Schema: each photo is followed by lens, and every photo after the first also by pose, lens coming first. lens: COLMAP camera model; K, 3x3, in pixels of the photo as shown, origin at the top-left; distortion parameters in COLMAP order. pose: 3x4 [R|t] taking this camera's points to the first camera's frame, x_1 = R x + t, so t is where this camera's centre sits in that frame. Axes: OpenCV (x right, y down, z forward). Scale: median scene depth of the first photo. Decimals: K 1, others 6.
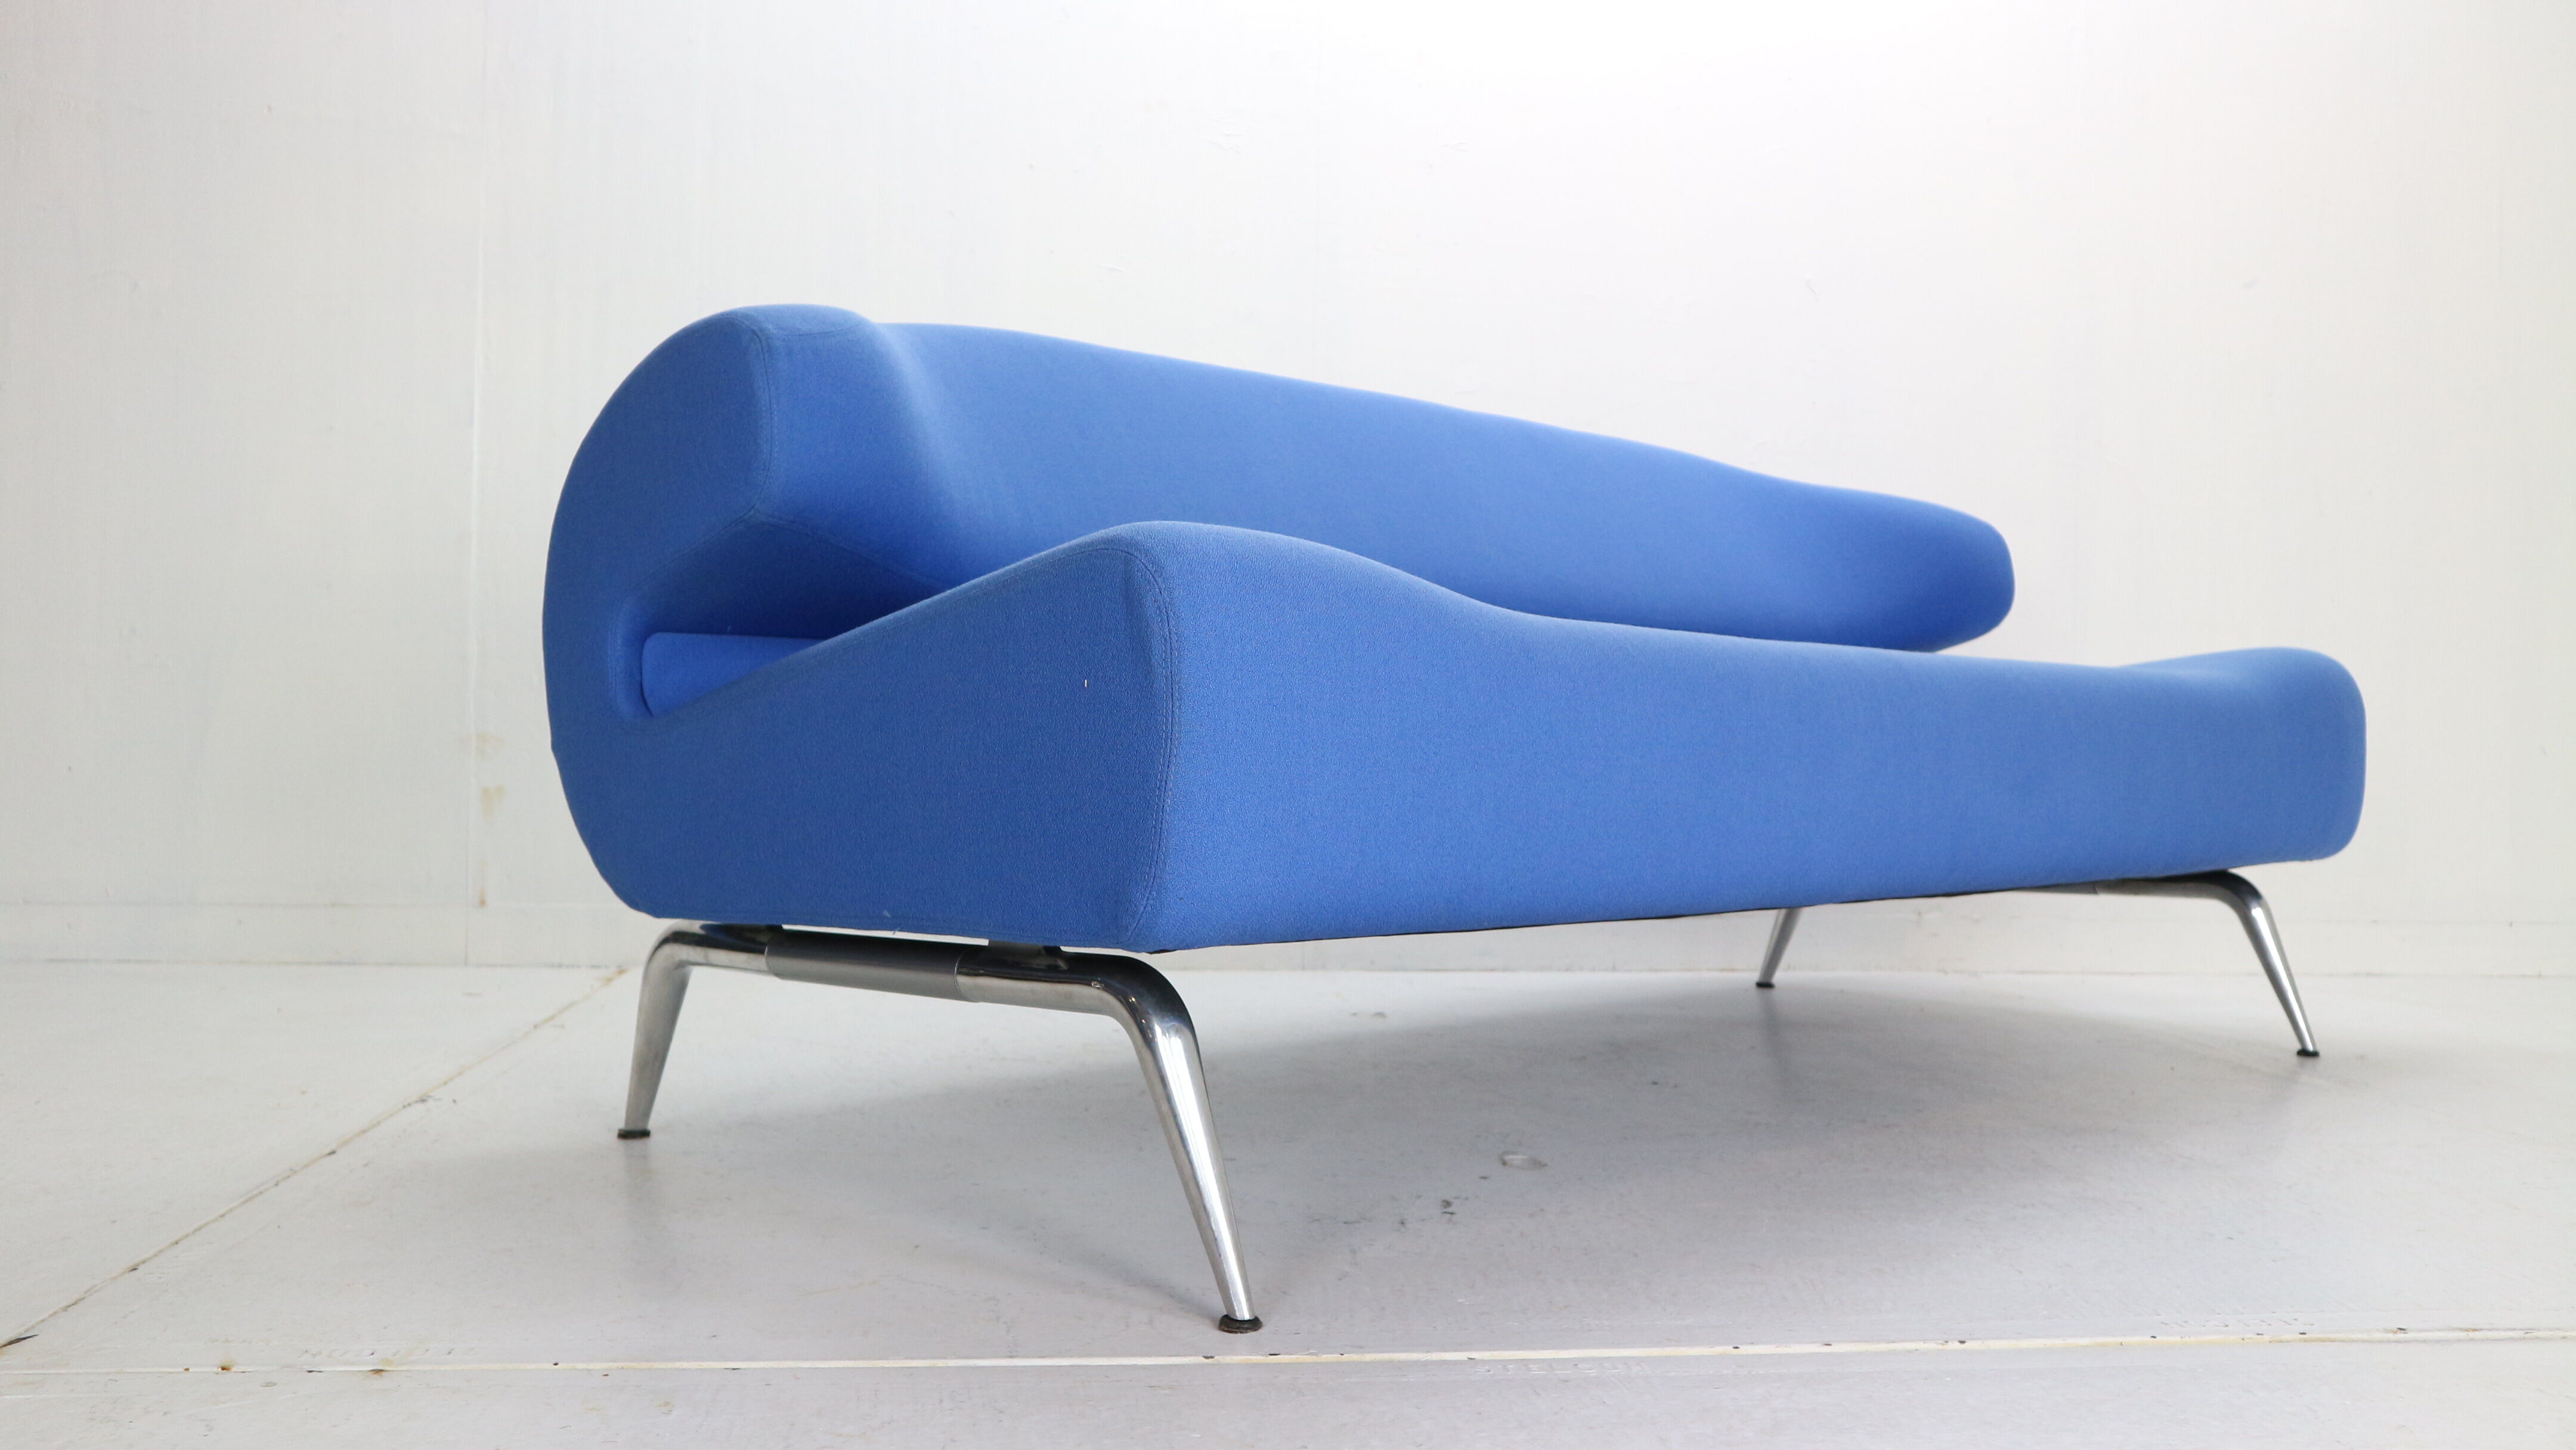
lens RADIAL K [[2144.5, 0, 1290.6], [0, 2144.5, 732.4], [0, 0, 1]] dist [-0.070590, 0.085442]
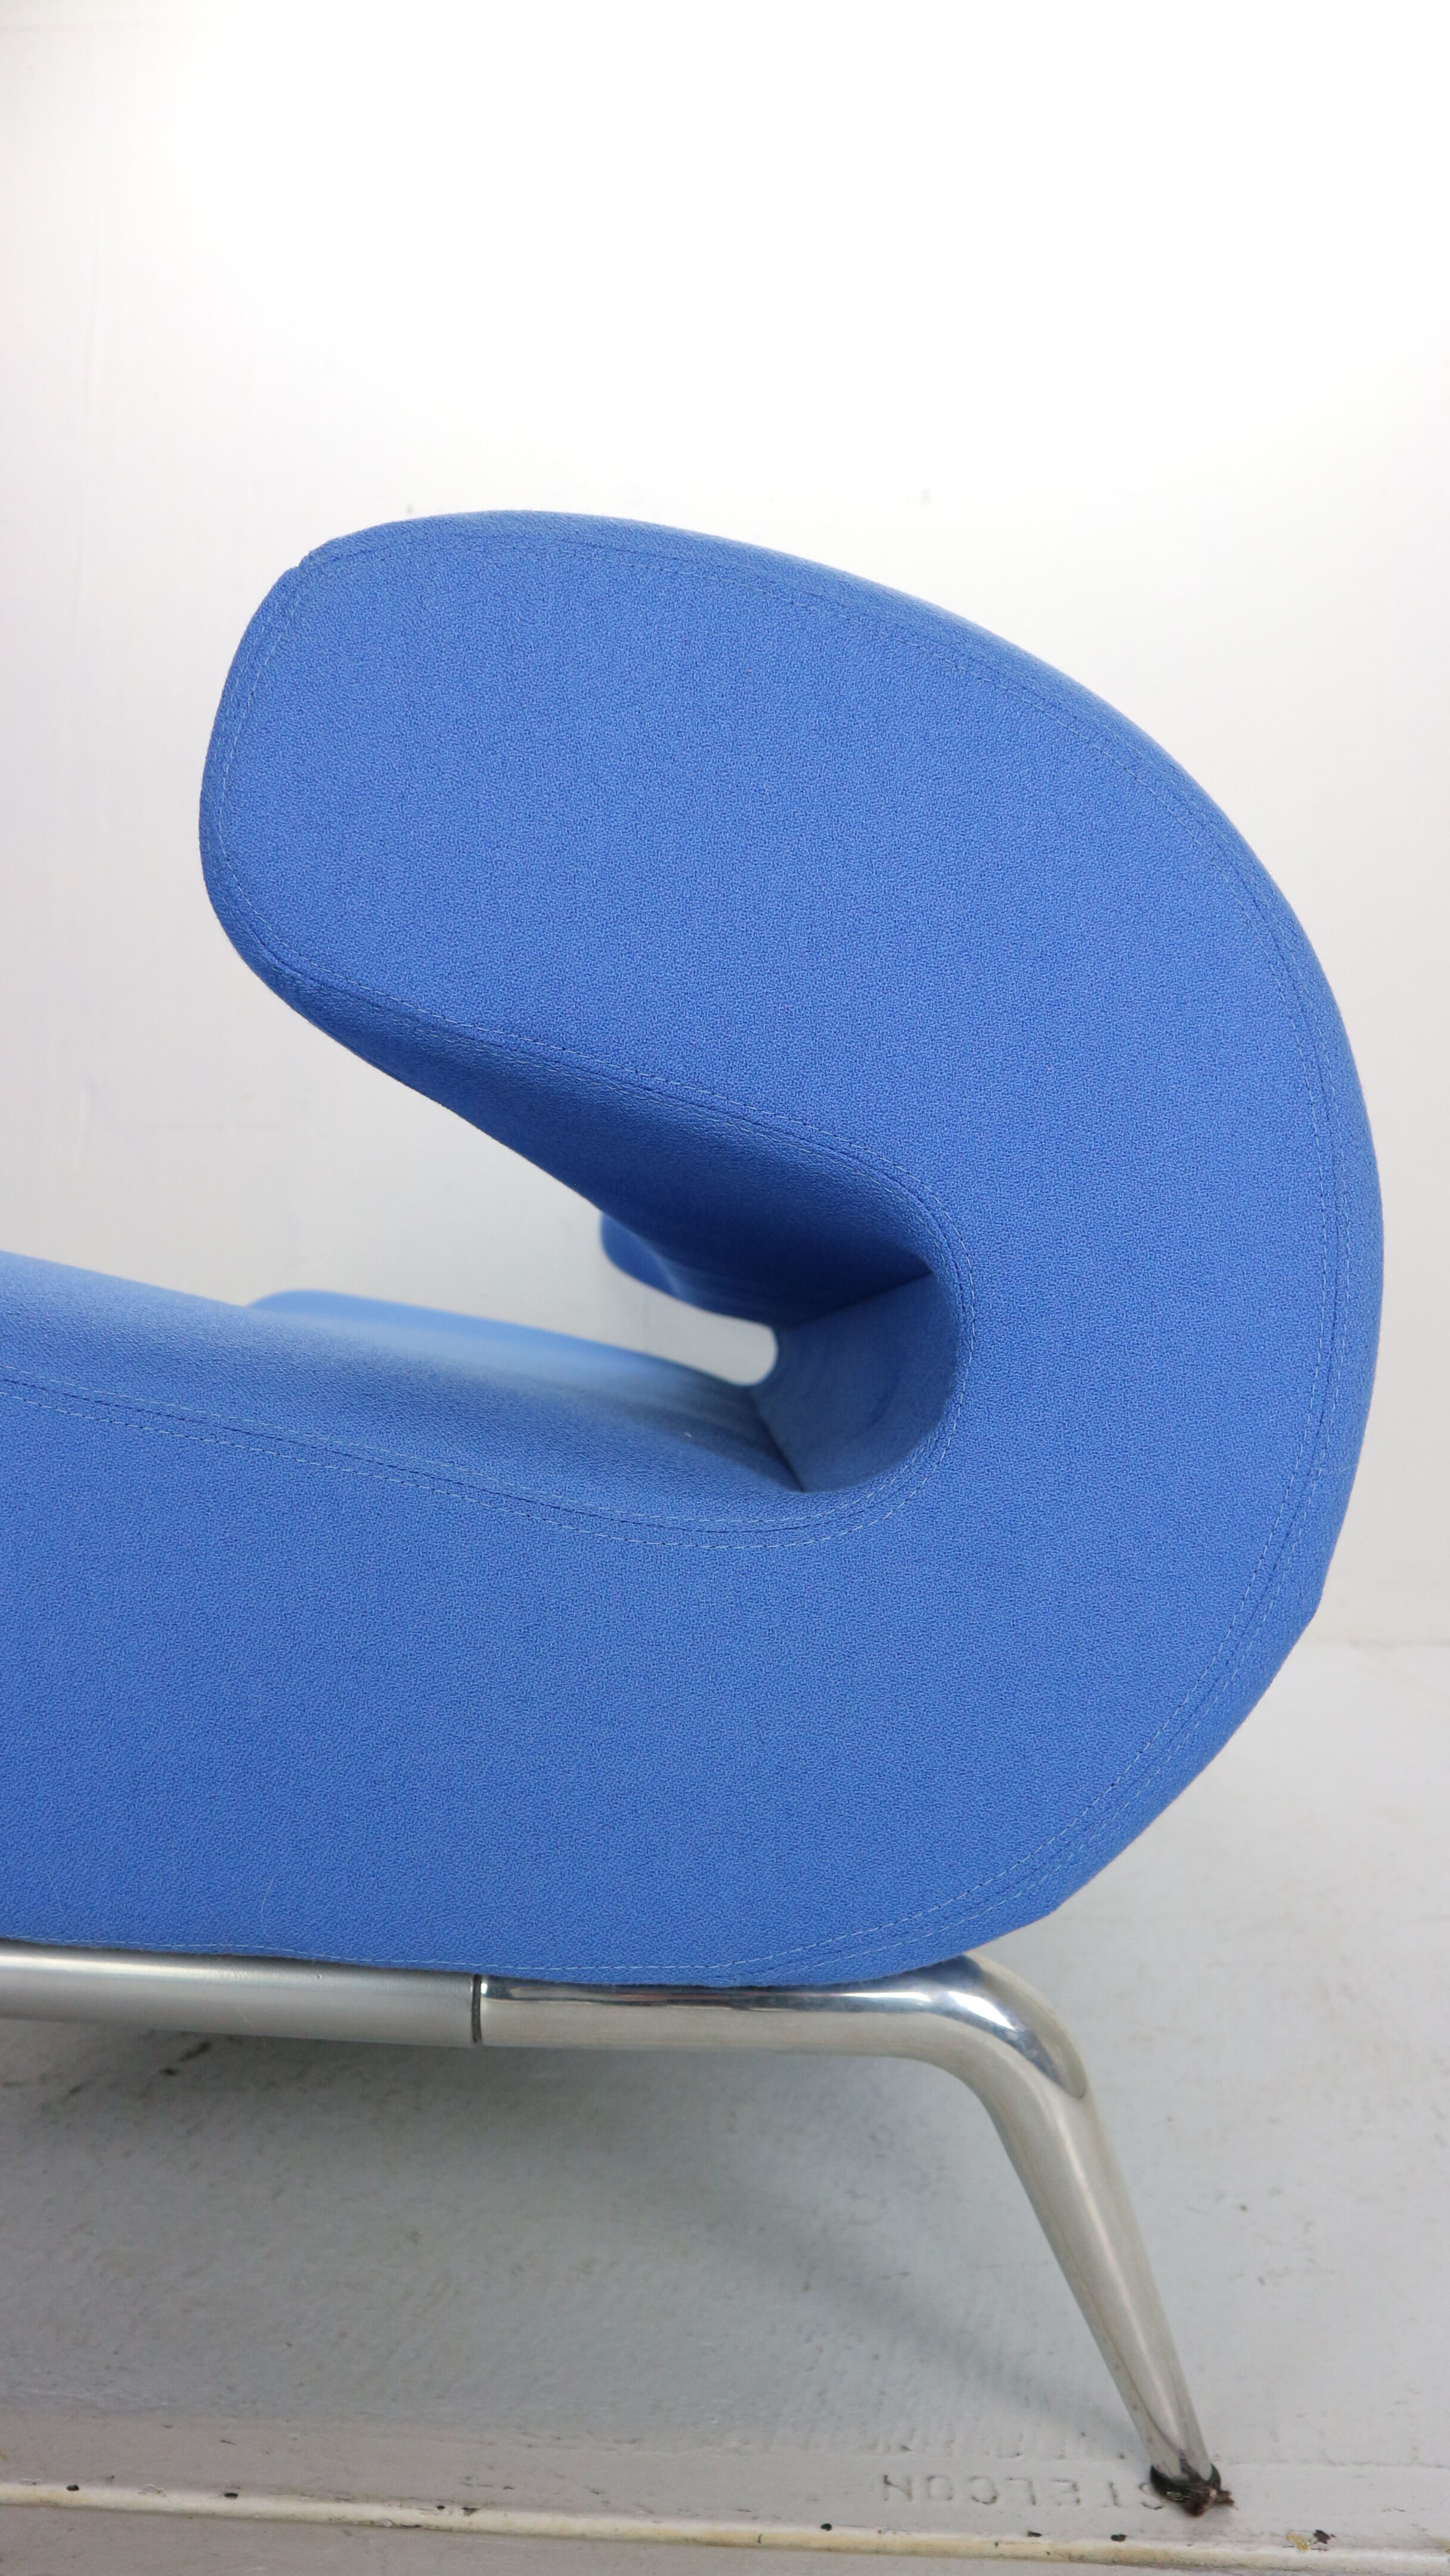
lens RADIAL K [[1786.1, 0, 726.1], [0, 1786.1, 1294.1], [0, 0, 1]] dist [-0.117043, 0.076441]
pose [[0.982546, -0.022169, -0.184692, 0.433429], [0.014669, 0.999015, -0.041879, -0.019348], [0.185438, 0.038439, 0.981904, 0.494447]]
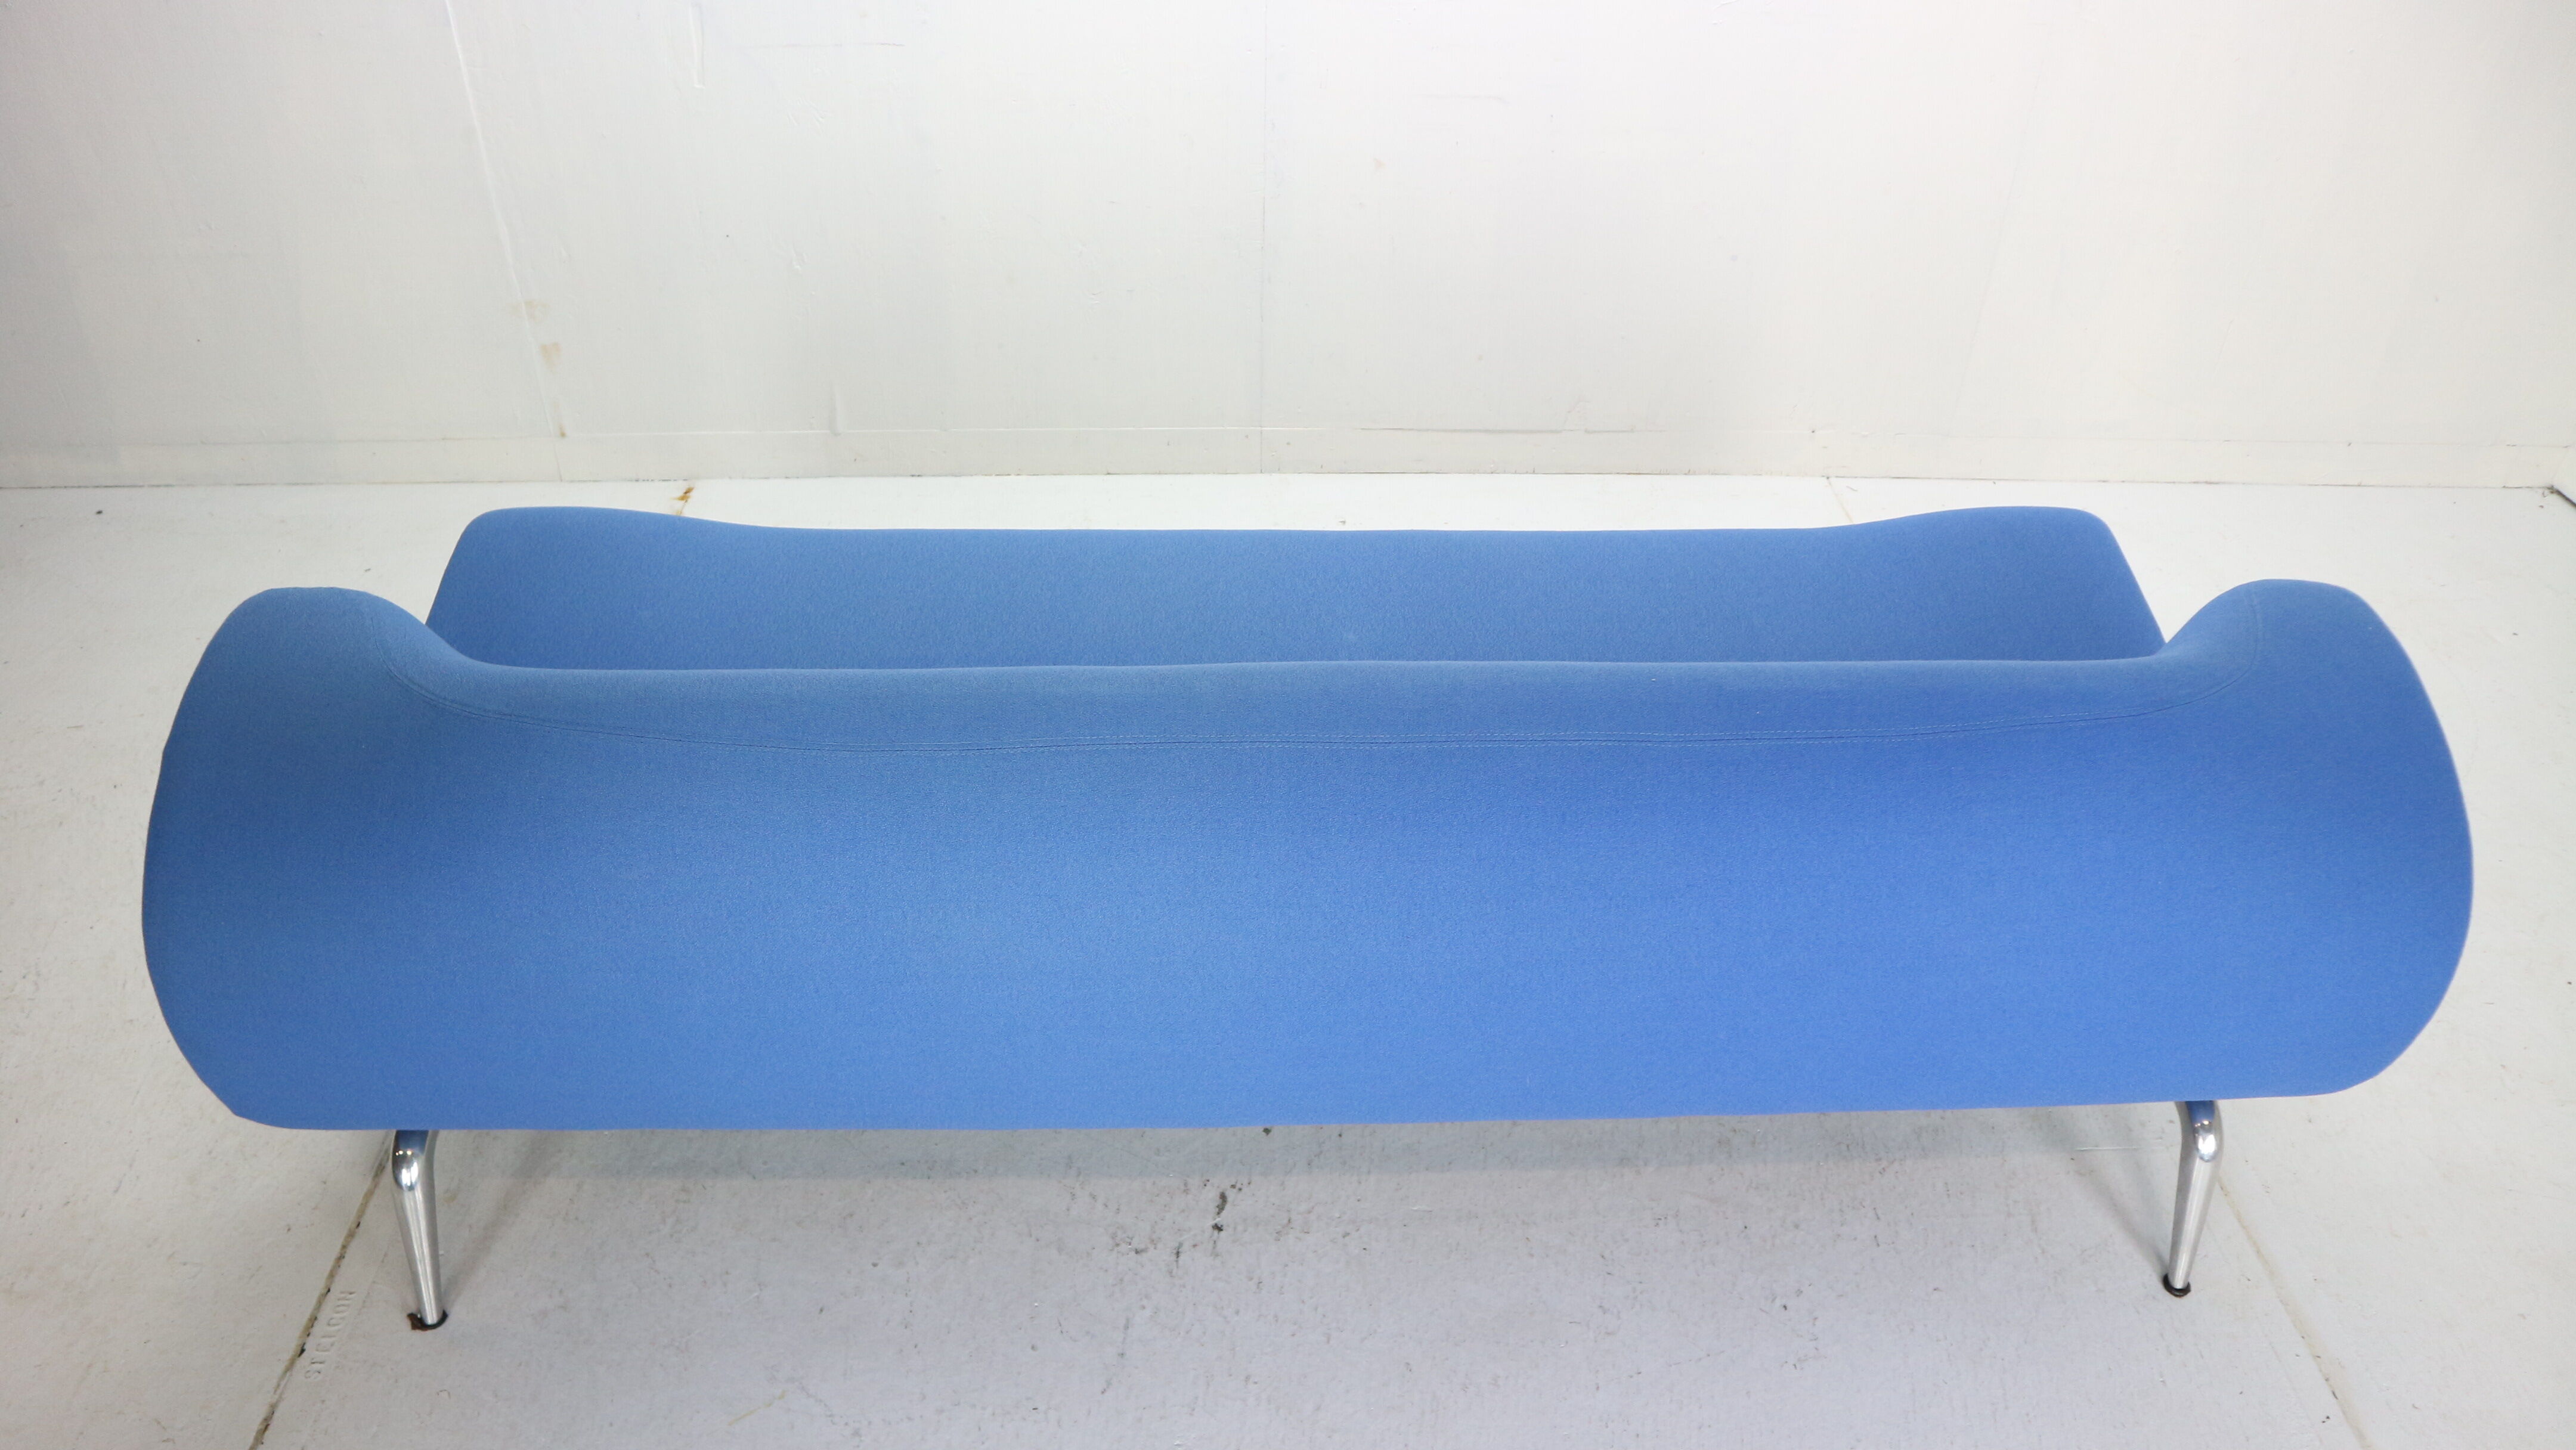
lens RADIAL K [[1786.1, 0, 1293.3], [0, 1786.1, 735.8], [0, 0, 1]] dist [-0.117043, 0.076441]
pose [[0.997064, 0.046934, -0.060503, 0.199729], [-0.001472, 0.801735, 0.597678, -0.797653], [0.076559, -0.595834, 0.799450, 0.329061]]
